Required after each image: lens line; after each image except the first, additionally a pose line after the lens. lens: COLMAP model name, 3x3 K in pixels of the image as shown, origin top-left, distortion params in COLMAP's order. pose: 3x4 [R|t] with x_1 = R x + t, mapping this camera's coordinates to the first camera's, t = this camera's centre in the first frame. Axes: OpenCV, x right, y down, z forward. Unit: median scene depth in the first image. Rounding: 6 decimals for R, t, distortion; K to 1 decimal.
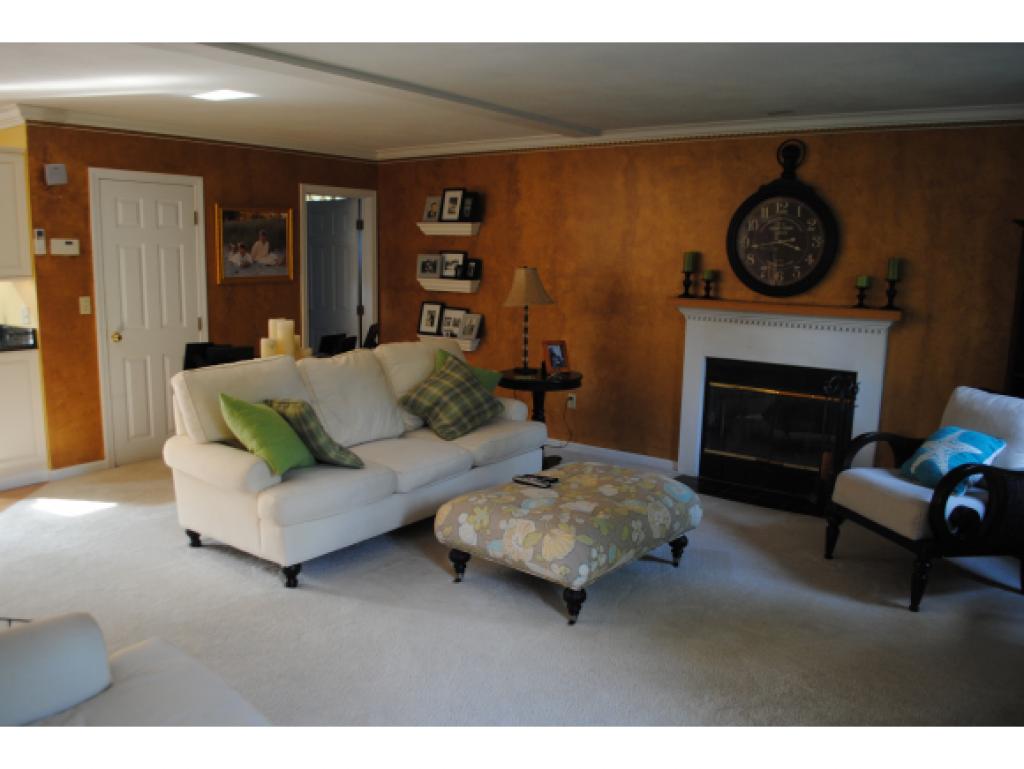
lens RADIAL K [[814.2, 0, 512.0], [0, 814.2, 384.5], [0, 0, 1]] dist [-0.091862, 0.004042]
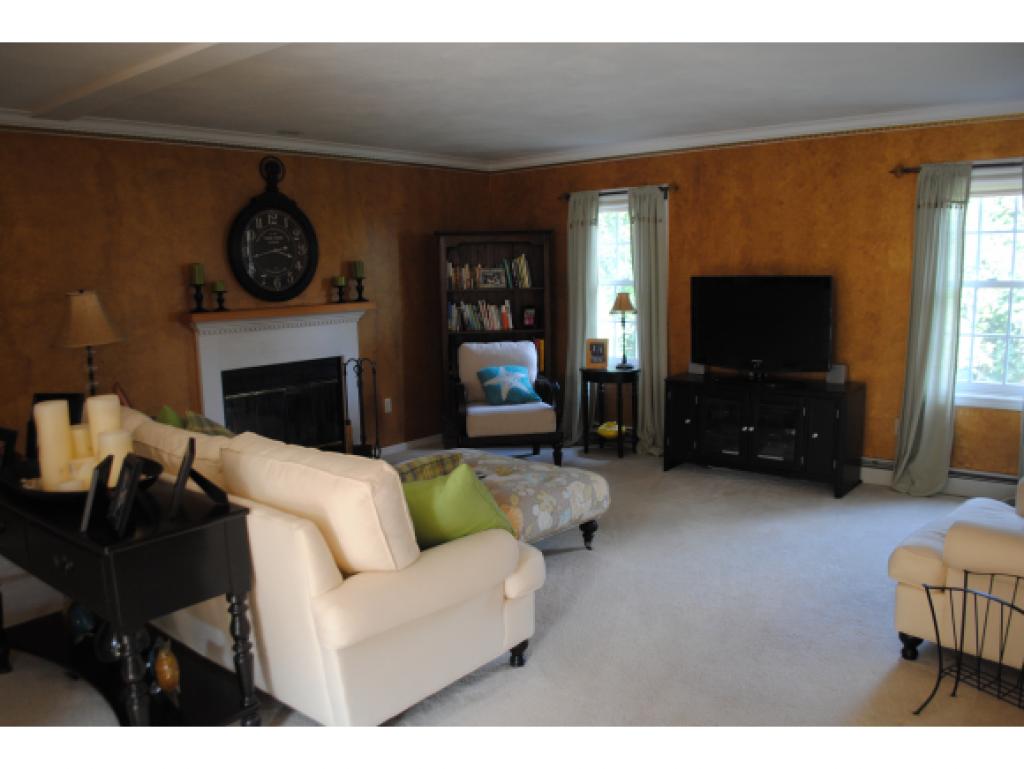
lens RADIAL K [[814.2, 0, 512.0], [0, 814.2, 384.5], [0, 0, 1]] dist [-0.091862, 0.004042]
pose [[0.053563, -0.169327, 0.984103, -0.751362], [0.177906, 0.971369, 0.157453, -0.117712], [-0.982589, 0.166645, 0.082154, 0.633694]]
